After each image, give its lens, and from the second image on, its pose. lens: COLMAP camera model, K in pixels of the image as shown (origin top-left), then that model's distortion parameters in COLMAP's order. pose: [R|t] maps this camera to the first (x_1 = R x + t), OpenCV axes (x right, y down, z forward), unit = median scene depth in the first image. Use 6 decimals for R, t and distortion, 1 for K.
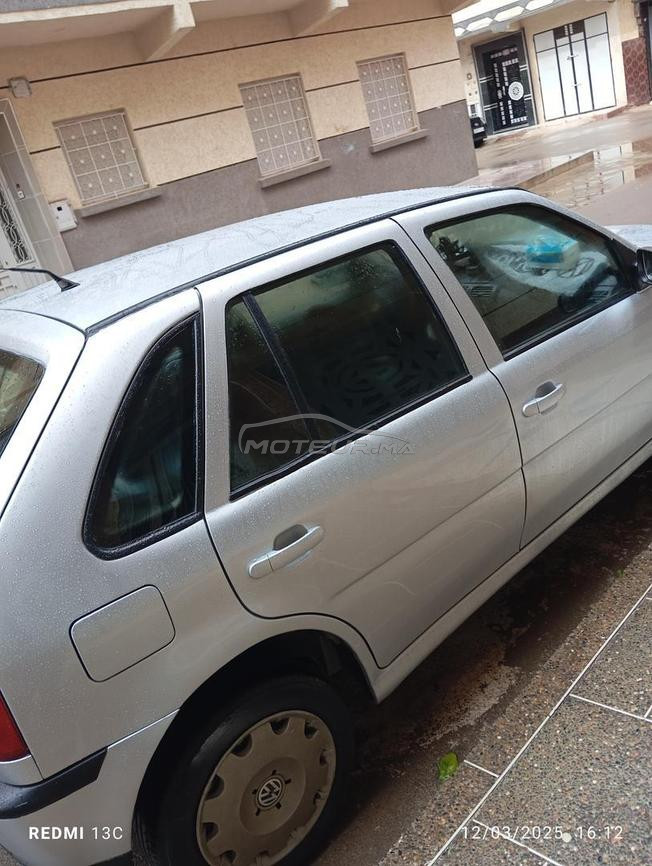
lens RADIAL K [[716.5, 0, 320.1], [0, 716.5, 414.0], [0, 0, 1]] dist [0.073351, -0.152909]
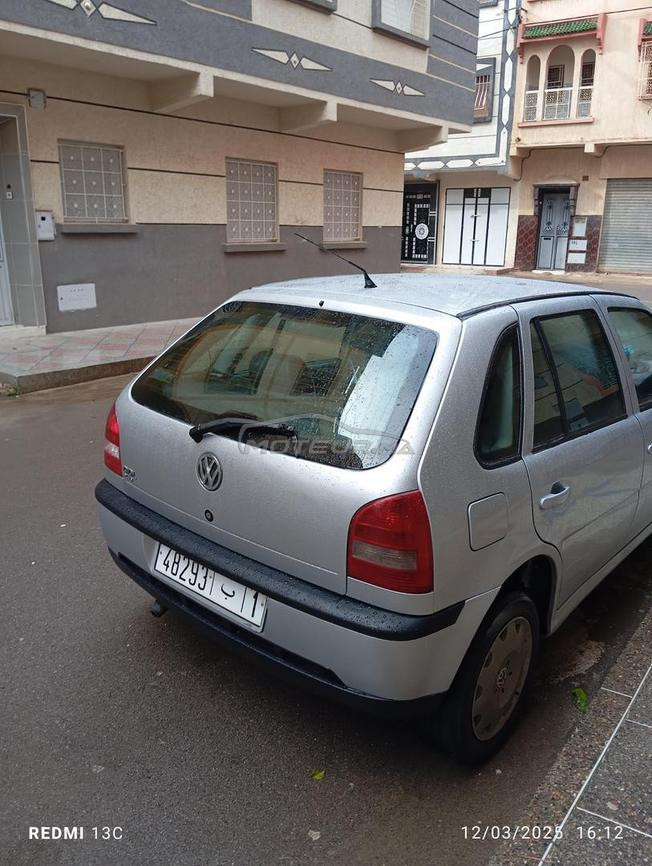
lens RADIAL K [[716.5, 0, 319.3], [0, 716.5, 412.3], [0, 0, 1]] dist [0.073351, -0.152909]
pose [[0.952632, 0.216836, 0.213247, -0.119734], [-0.188007, 0.971030, -0.147495, 0.047053], [-0.239052, 0.100417, 0.965801, -0.039806]]
